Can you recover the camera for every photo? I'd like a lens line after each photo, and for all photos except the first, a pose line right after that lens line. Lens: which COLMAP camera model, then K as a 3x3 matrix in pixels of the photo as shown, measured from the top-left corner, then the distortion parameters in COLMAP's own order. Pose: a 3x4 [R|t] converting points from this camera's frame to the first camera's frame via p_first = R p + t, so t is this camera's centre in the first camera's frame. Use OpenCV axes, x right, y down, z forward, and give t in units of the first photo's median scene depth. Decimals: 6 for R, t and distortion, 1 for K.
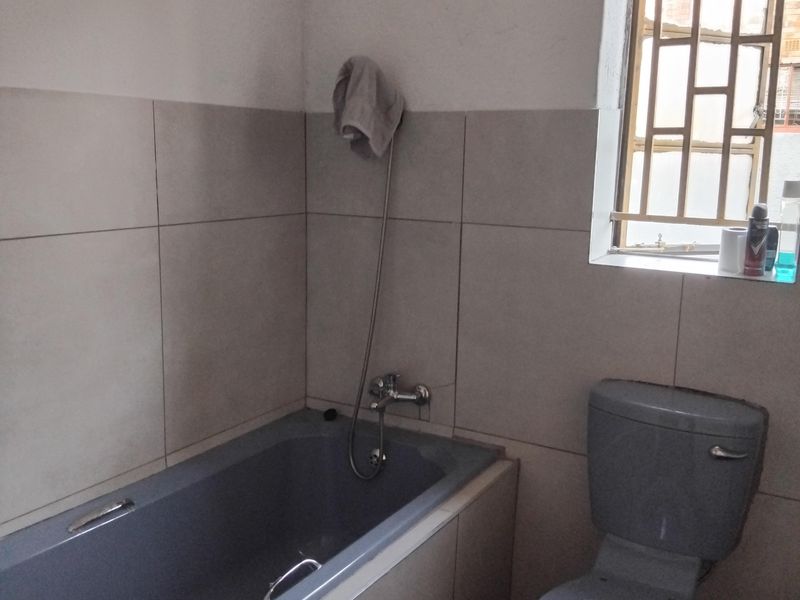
lens RADIAL K [[783.2, 0, 403.6], [0, 783.2, 299.1], [0, 0, 1]] dist [0.096688, -0.213095]
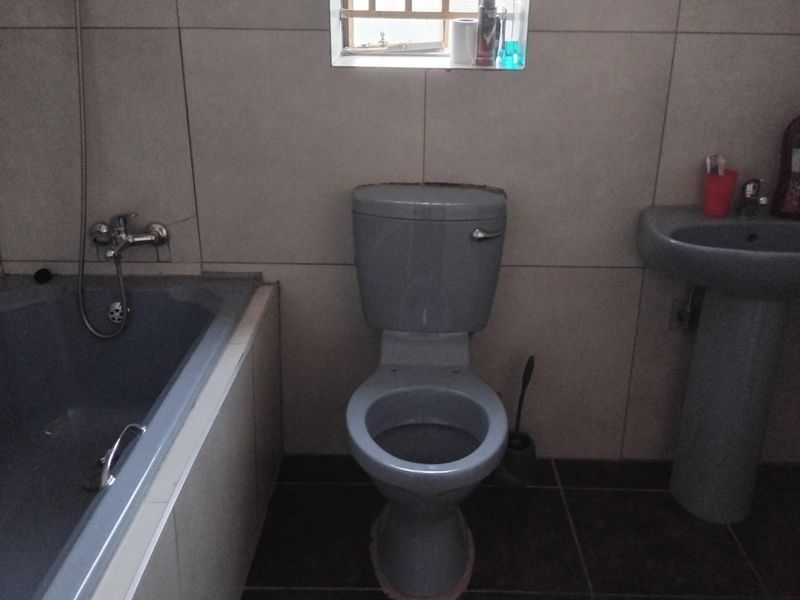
lens RADIAL K [[783.2, 0, 403.6], [0, 783.2, 299.1], [0, 0, 1]] dist [0.096688, -0.213095]
pose [[0.869120, -0.198613, 0.452971, -0.167641], [0.101718, 0.968030, 0.229283, 0.017006], [-0.484029, -0.153199, 0.861537, 0.083579]]
